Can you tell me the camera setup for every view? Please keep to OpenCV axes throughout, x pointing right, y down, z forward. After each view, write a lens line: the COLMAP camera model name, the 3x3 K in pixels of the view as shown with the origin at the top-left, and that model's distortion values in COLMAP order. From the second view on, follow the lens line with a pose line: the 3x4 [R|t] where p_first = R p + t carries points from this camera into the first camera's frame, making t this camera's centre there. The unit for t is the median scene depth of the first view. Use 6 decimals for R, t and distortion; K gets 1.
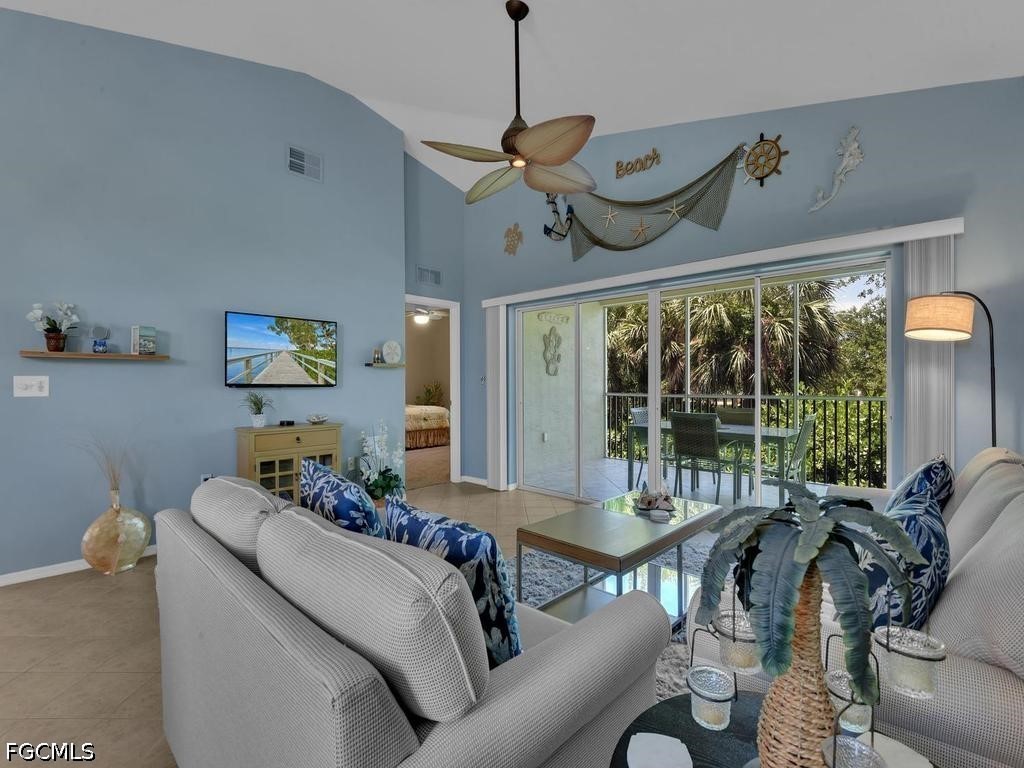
lens RADIAL K [[470.7, 0, 503.8], [0, 470.7, 381.8], [0, 0, 1]] dist [0.008163, -0.012361]
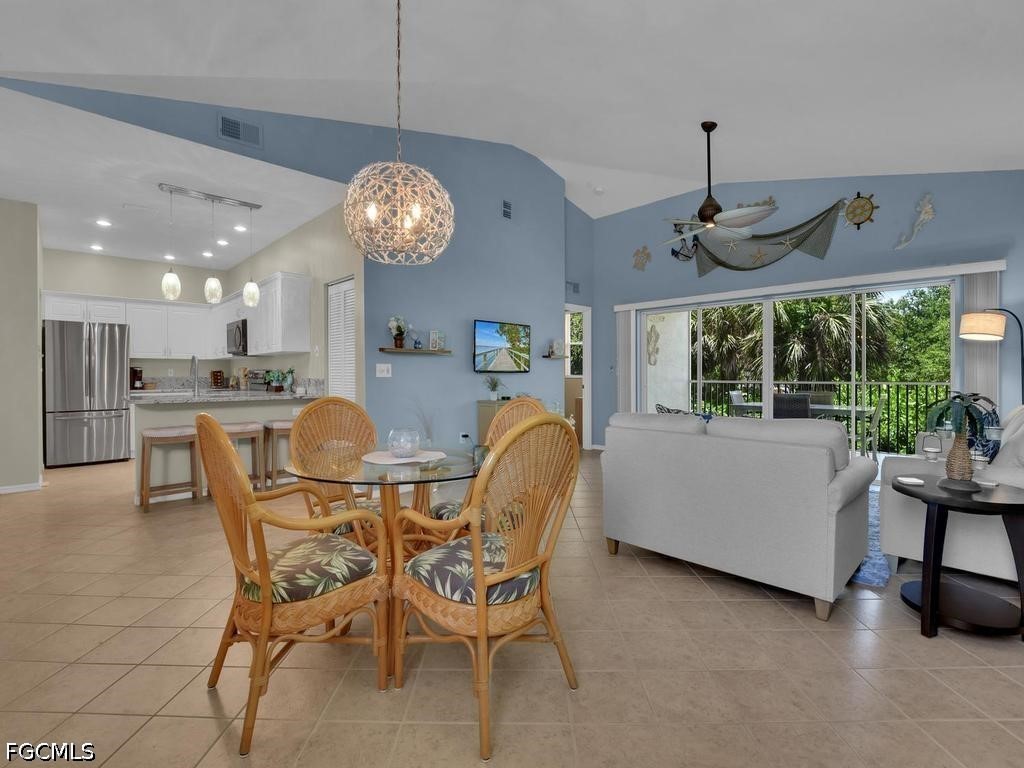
lens RADIAL K [[470.7, 0, 508.8], [0, 470.7, 374.7], [0, 0, 1]] dist [0.008163, -0.012361]
pose [[0.999378, -0.000858, -0.035265, -0.370929], [0.000931, 0.999997, 0.002057, 0.013460], [0.035263, -0.002088, 0.999376, -0.368592]]
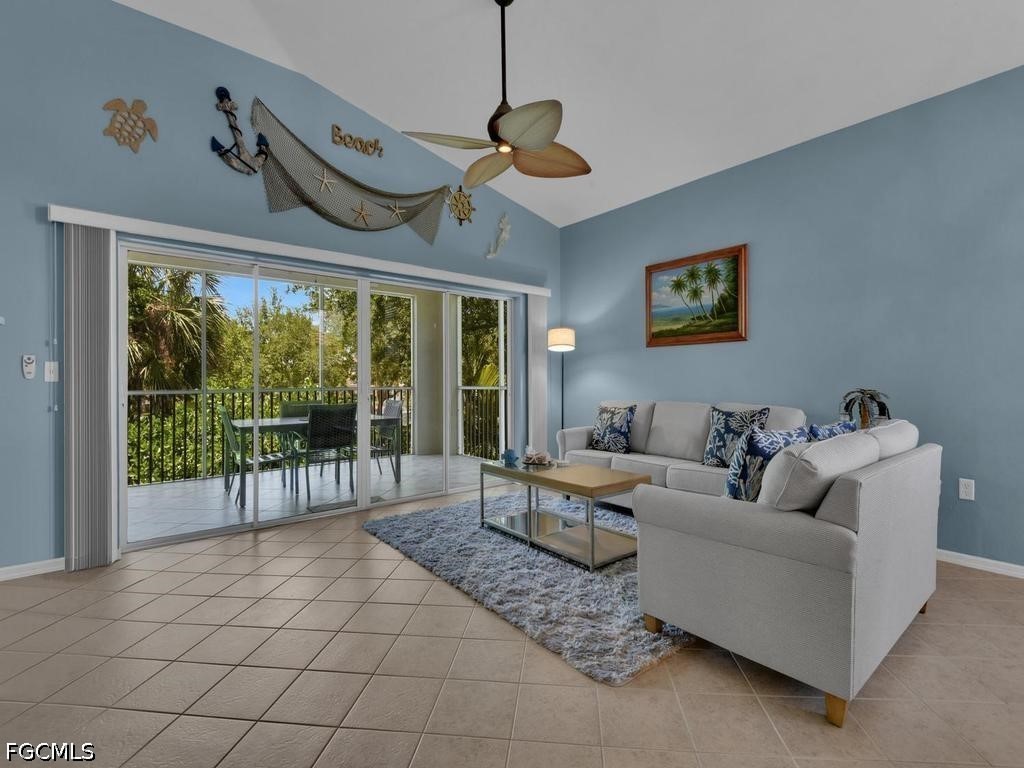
lens RADIAL K [[470.7, 0, 520.2], [0, 470.7, 380.7], [0, 0, 1]] dist [0.008163, -0.012361]
pose [[0.106737, -0.001248, 0.994286, -0.626809], [0.001990, 0.999997, 0.001041, 0.019505], [-0.994285, 0.001868, 0.106739, 0.569518]]
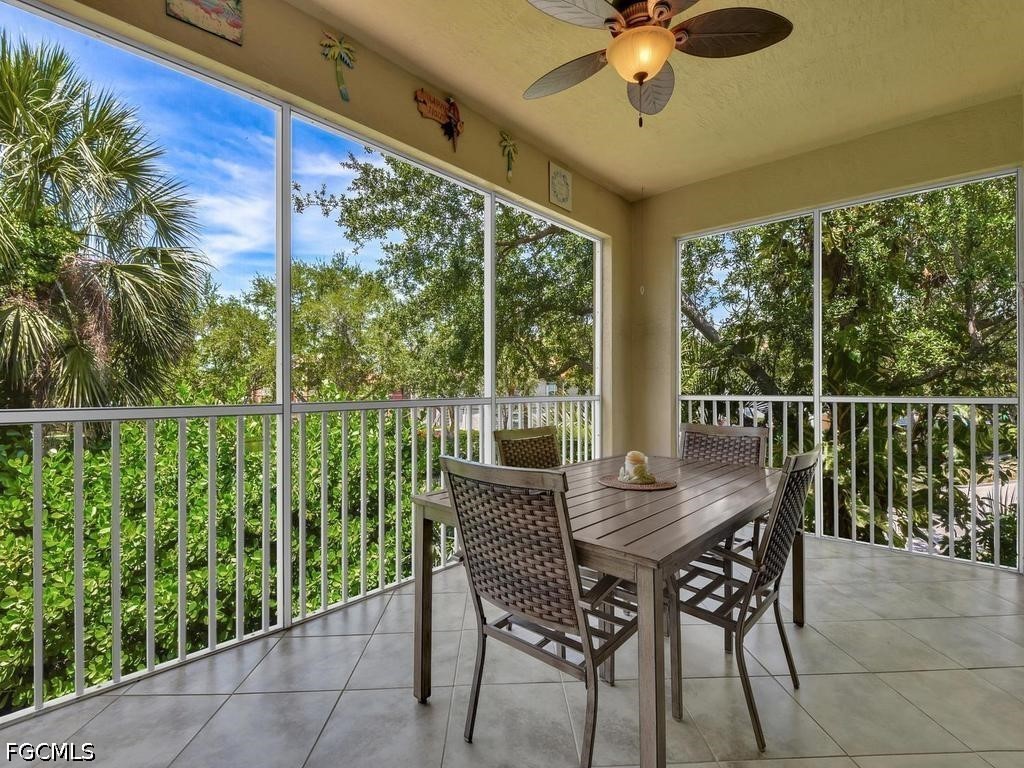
lens RADIAL K [[470.7, 0, 514.7], [0, 470.7, 385.8], [0, 0, 1]] dist [0.008163, -0.012361]
pose [[-0.042746, 0.009189, 0.999044, 0.050829], [-0.004234, 0.999947, -0.009379, 0.030402], [-0.999077, -0.004631, -0.042705, 1.362402]]
